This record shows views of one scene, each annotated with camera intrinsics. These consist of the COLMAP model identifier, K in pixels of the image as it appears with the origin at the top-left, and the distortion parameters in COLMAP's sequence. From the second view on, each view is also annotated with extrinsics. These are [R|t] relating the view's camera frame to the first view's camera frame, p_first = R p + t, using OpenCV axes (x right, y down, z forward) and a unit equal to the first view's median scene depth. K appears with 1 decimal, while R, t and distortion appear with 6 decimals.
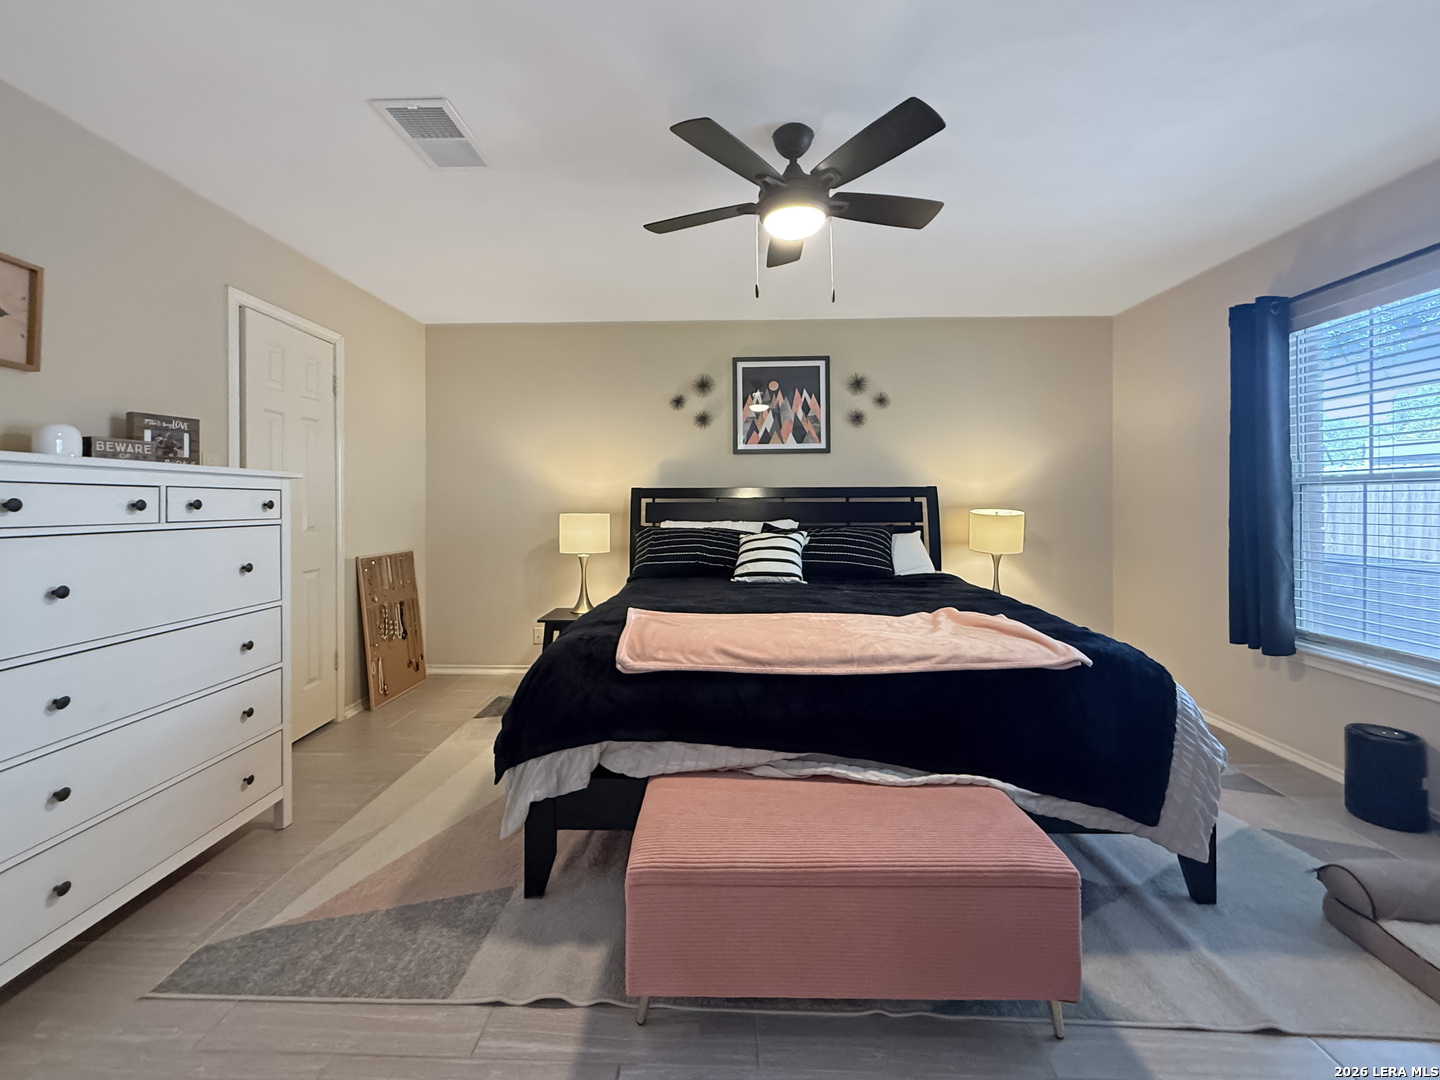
lens RADIAL K [[591.3, 0, 715.4], [0, 591.3, 504.8], [0, 0, 1]] dist [0.000285, 0.000034]
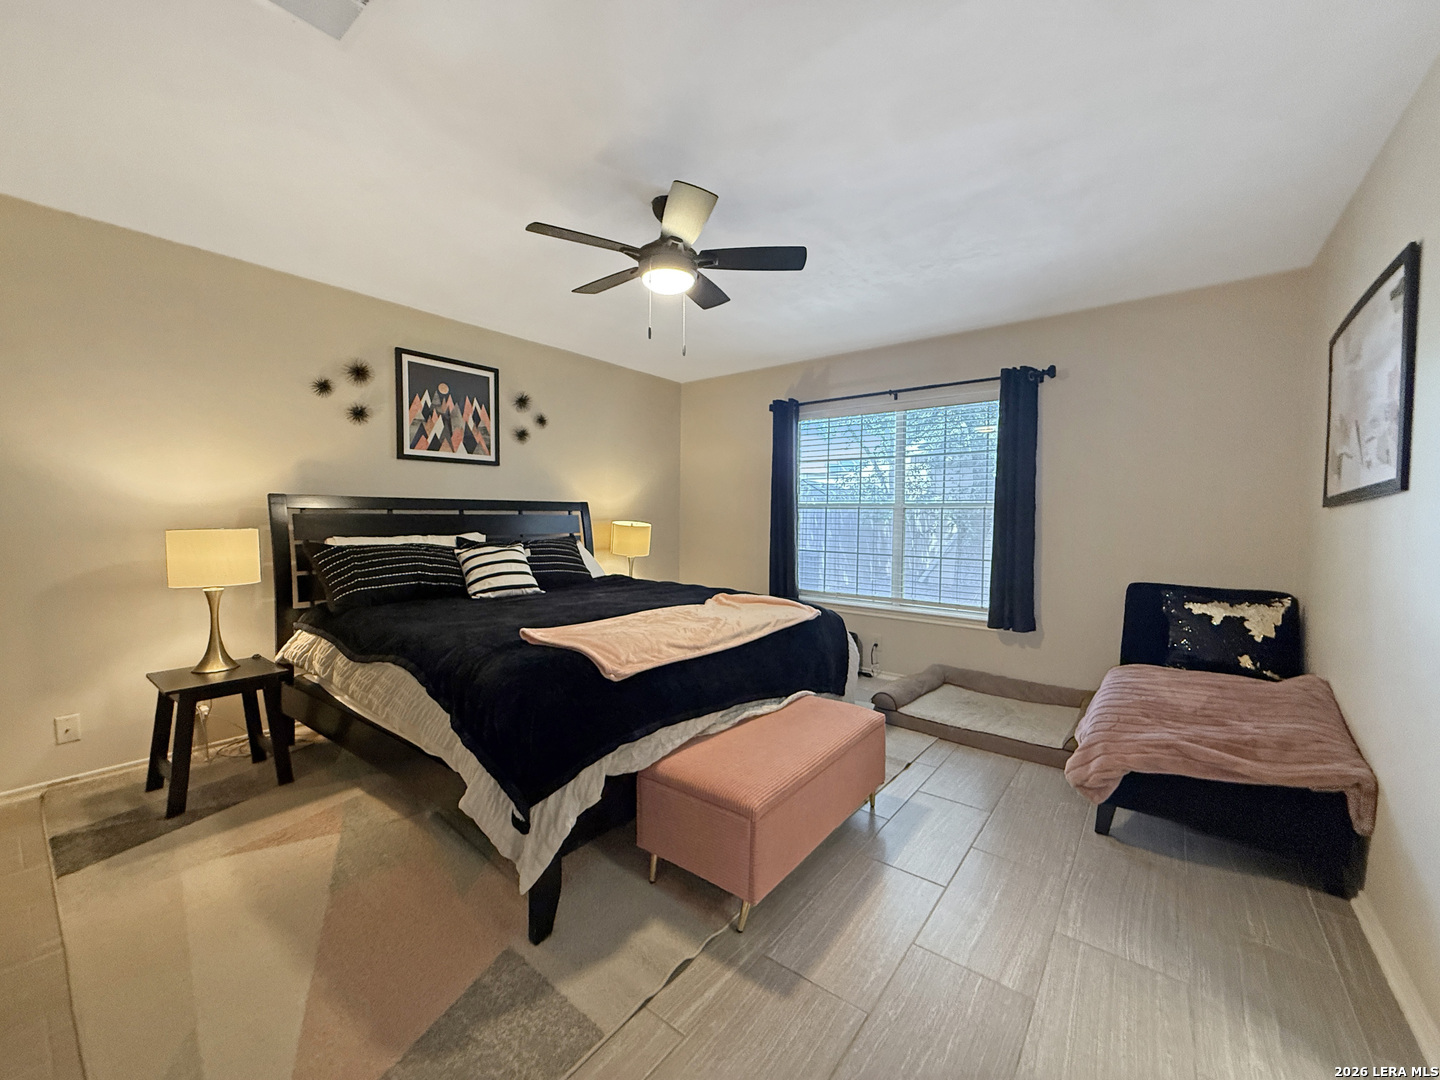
lens RADIAL K [[571.5, 0, 720.0], [0, 571.5, 540.0], [0, 0, 1]] dist [-0.000524, 0.000052]
pose [[0.595574, -0.028239, 0.802804, -0.383305], [-0.007492, 0.999143, 0.040703, -0.004077], [-0.803266, -0.030256, 0.594852, 0.114661]]
